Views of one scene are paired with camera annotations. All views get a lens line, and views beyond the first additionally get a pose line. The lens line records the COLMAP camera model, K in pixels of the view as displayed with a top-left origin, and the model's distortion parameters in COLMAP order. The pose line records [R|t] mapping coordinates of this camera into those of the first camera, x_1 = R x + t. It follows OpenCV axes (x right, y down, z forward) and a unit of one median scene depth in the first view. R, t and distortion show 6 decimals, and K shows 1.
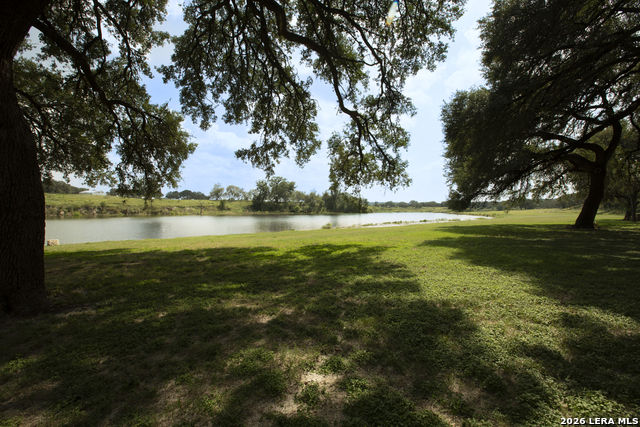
lens RADIAL K [[293.0, 0, 320.0], [0, 293.0, 215.7], [0, 0, 1]] dist [-0.044535, 0.016490]
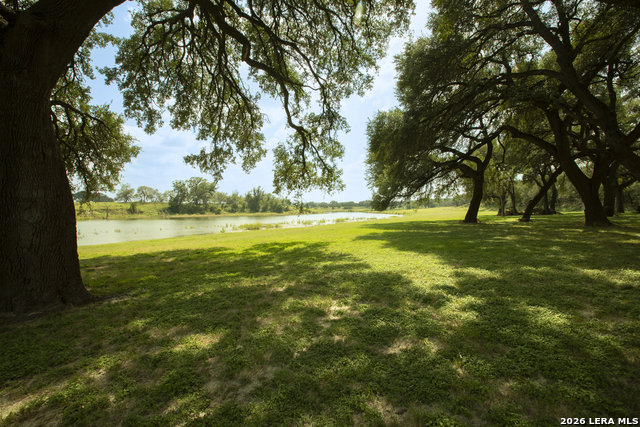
lens RADIAL K [[293.0, 0, 320.0], [0, 293.0, 215.7], [0, 0, 1]] dist [-0.044535, 0.016490]
pose [[0.965366, -0.020337, 0.260105, -0.095698], [0.021002, 0.999779, 0.000224, -0.001199], [-0.260052, 0.005247, 0.965580, -0.118251]]
